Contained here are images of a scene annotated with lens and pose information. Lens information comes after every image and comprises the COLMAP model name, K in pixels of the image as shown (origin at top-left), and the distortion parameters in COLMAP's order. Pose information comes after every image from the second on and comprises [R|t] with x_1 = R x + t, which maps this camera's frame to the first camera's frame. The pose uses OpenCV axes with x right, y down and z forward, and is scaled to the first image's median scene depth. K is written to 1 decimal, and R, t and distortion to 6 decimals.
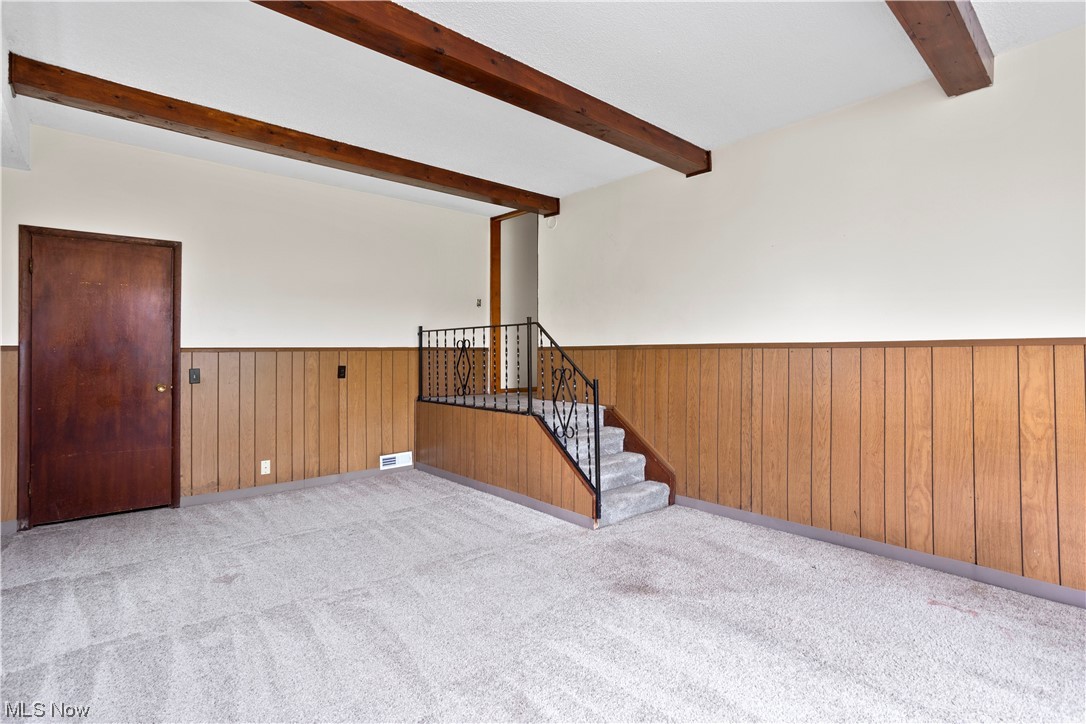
lens RADIAL K [[526.6, 0, 546.9], [0, 526.6, 350.3], [0, 0, 1]] dist [0.006354, 0.004111]
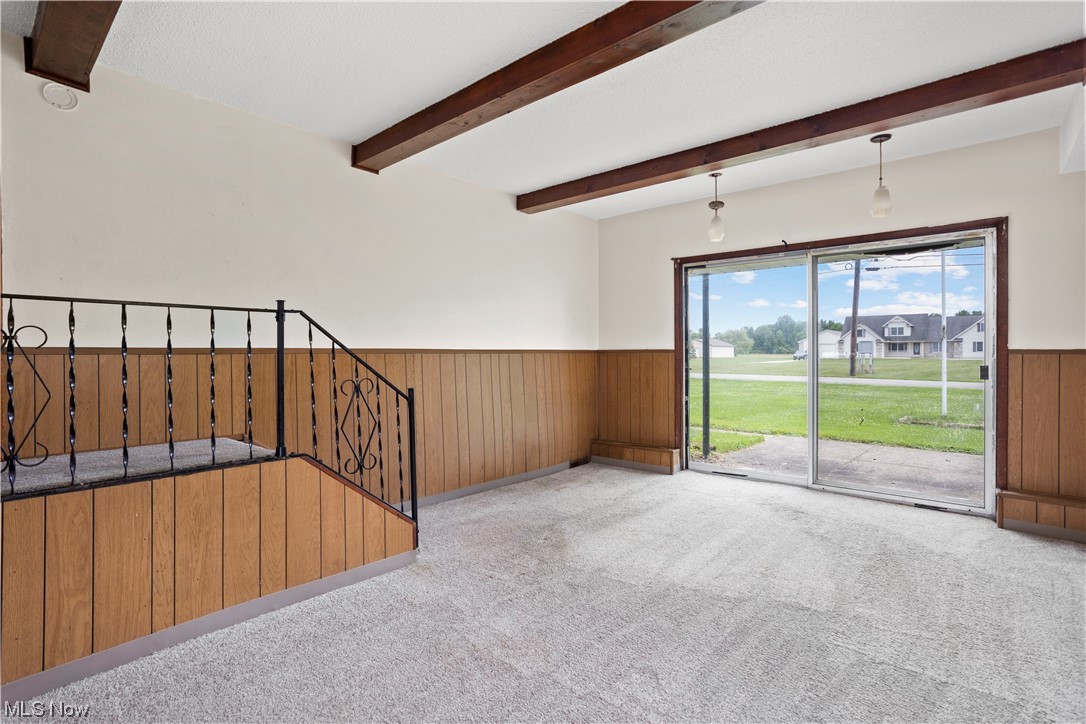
lens RADIAL K [[526.6, 0, 546.7], [0, 526.6, 364.1], [0, 0, 1]] dist [0.006354, 0.004111]
pose [[-0.095834, -0.013549, 0.995305, -0.741308], [0.003918, 0.999894, 0.013989, 0.004488], [-0.995390, 0.005240, -0.095770, 0.818111]]
